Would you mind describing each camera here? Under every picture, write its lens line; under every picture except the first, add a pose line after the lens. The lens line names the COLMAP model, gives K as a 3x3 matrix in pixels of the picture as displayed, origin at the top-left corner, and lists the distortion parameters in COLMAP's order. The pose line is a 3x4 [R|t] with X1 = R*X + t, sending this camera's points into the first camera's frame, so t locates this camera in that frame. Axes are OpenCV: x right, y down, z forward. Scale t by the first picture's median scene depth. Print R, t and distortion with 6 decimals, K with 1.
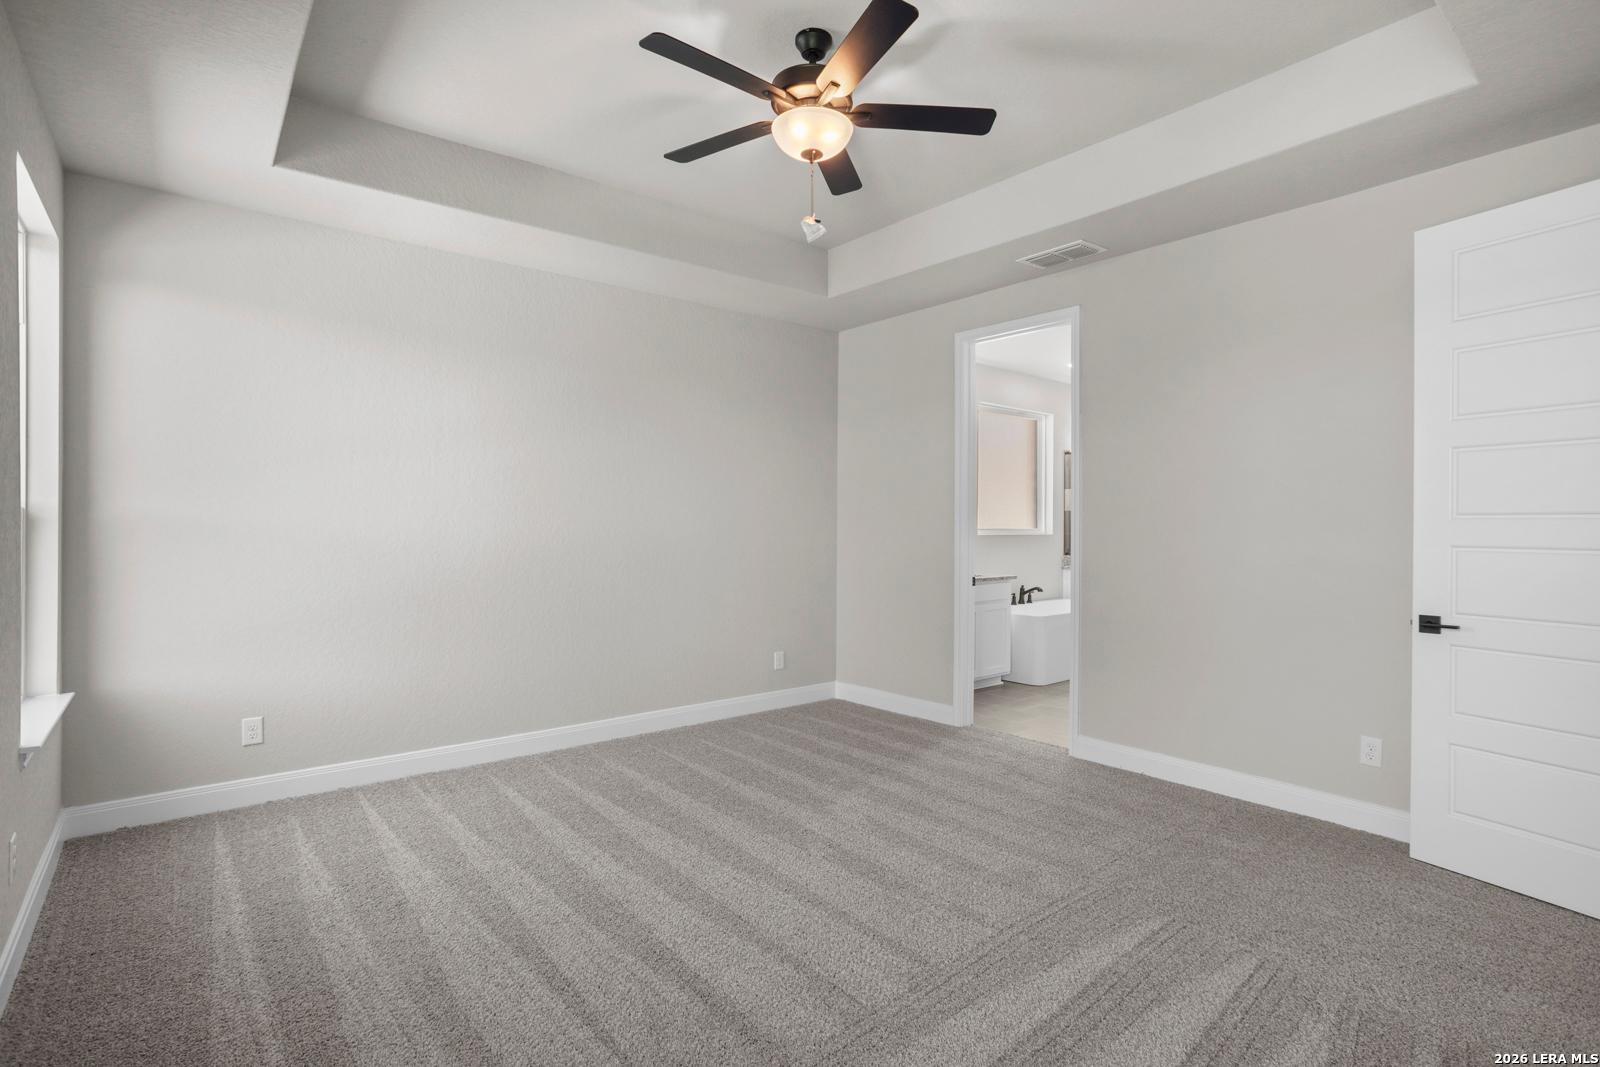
lens RADIAL K [[781.5, 0, 796.3], [0, 781.5, 532.8], [0, 0, 1]] dist [-0.052281, 0.018882]
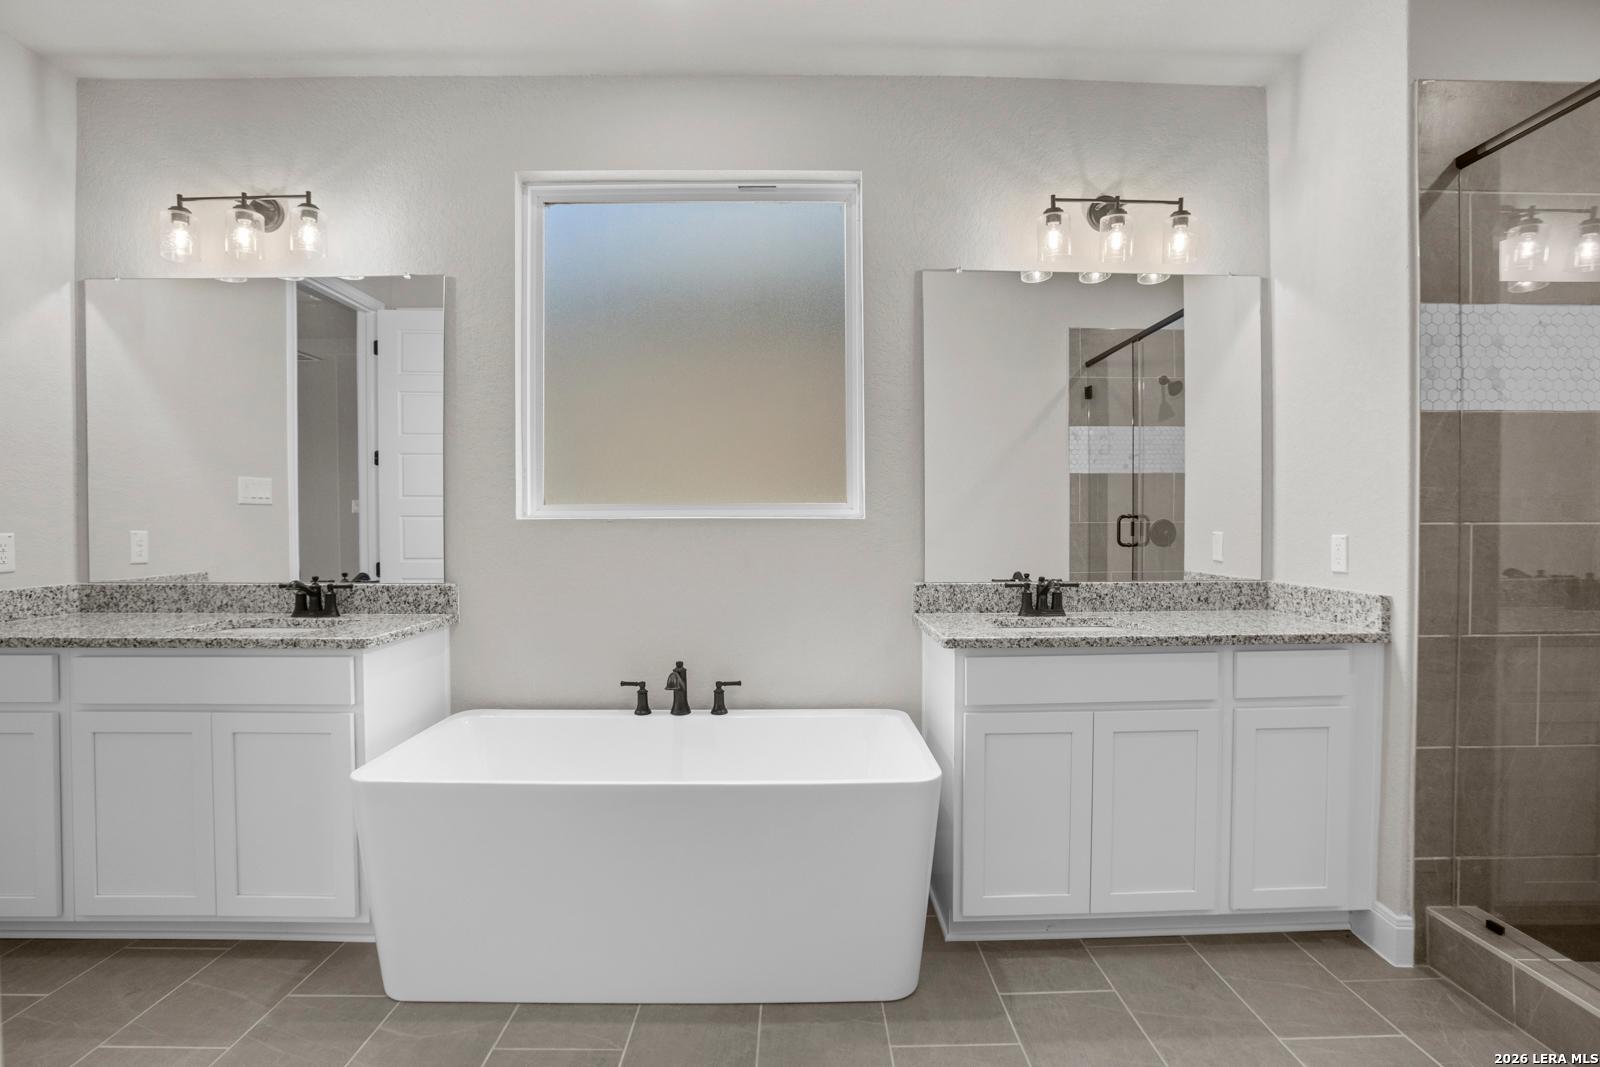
lens RADIAL K [[781.5, 0, 808.5], [0, 781.5, 535.6], [0, 0, 1]] dist [-0.052281, 0.018882]
pose [[0.781645, 0.003866, -0.623712, 0.555000], [-0.003947, 0.999991, 0.001253, 0.008923], [0.623711, 0.001483, 0.781654, 0.751016]]
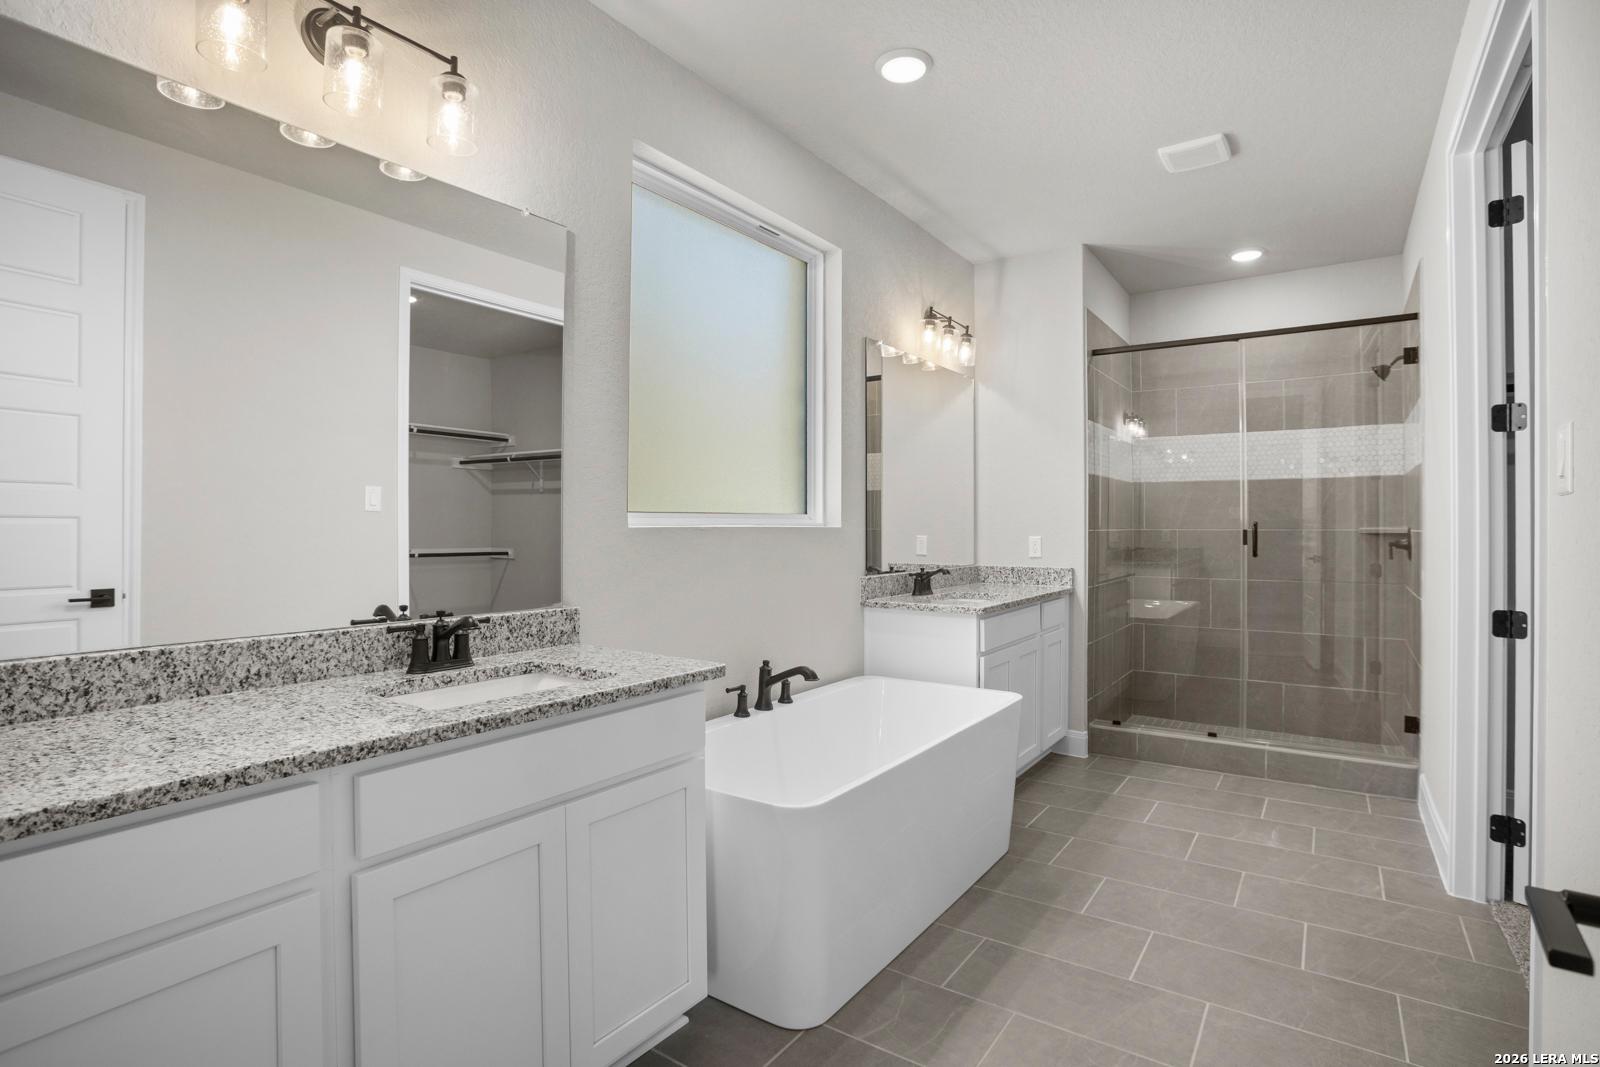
lens RADIAL K [[781.5, 0, 829.4], [0, 781.5, 525.9], [0, 0, 1]] dist [-0.052281, 0.018882]
pose [[0.958458, -0.003450, 0.285213, 0.209722], [0.007408, 0.999891, -0.012799, 0.006288], [-0.285138, 0.014380, 0.958379, 0.617241]]
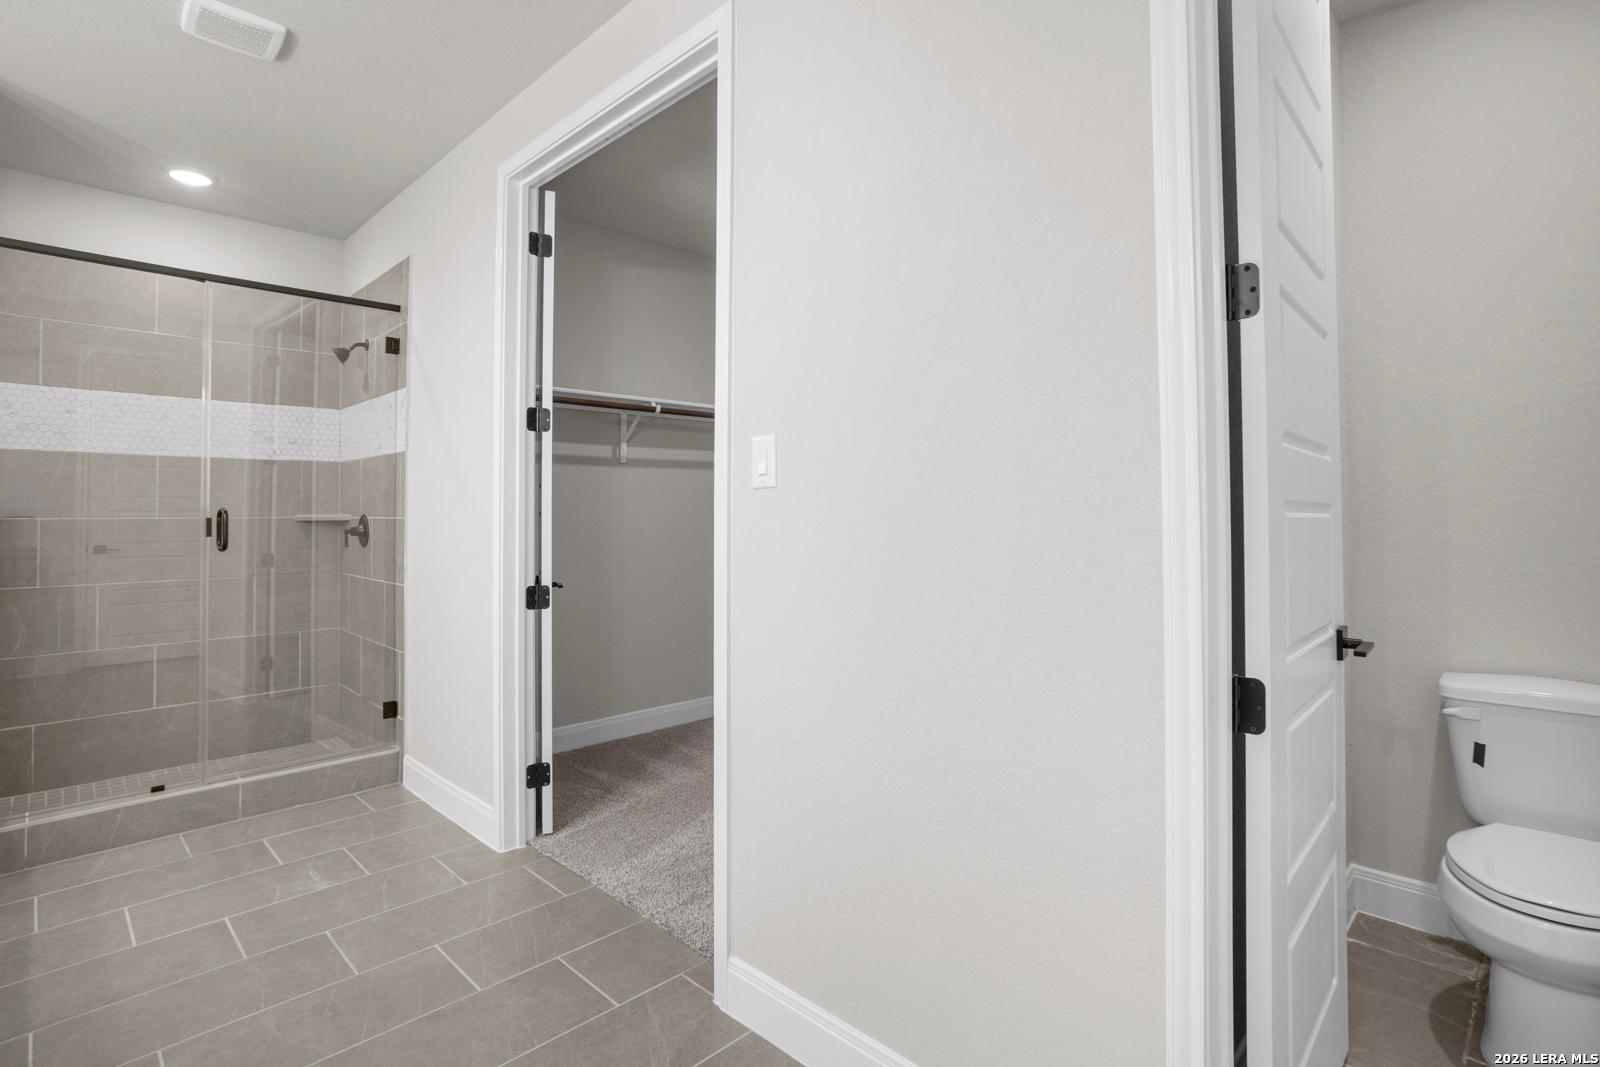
lens RADIAL K [[781.5, 0, 798.3], [0, 781.5, 495.6], [0, 0, 1]] dist [-0.052281, 0.018882]
pose [[-0.111381, 0.019002, 0.993596, 0.180527], [0.015854, 0.999724, -0.017342, 0.004519], [-0.993651, 0.013821, -0.111652, 0.764281]]
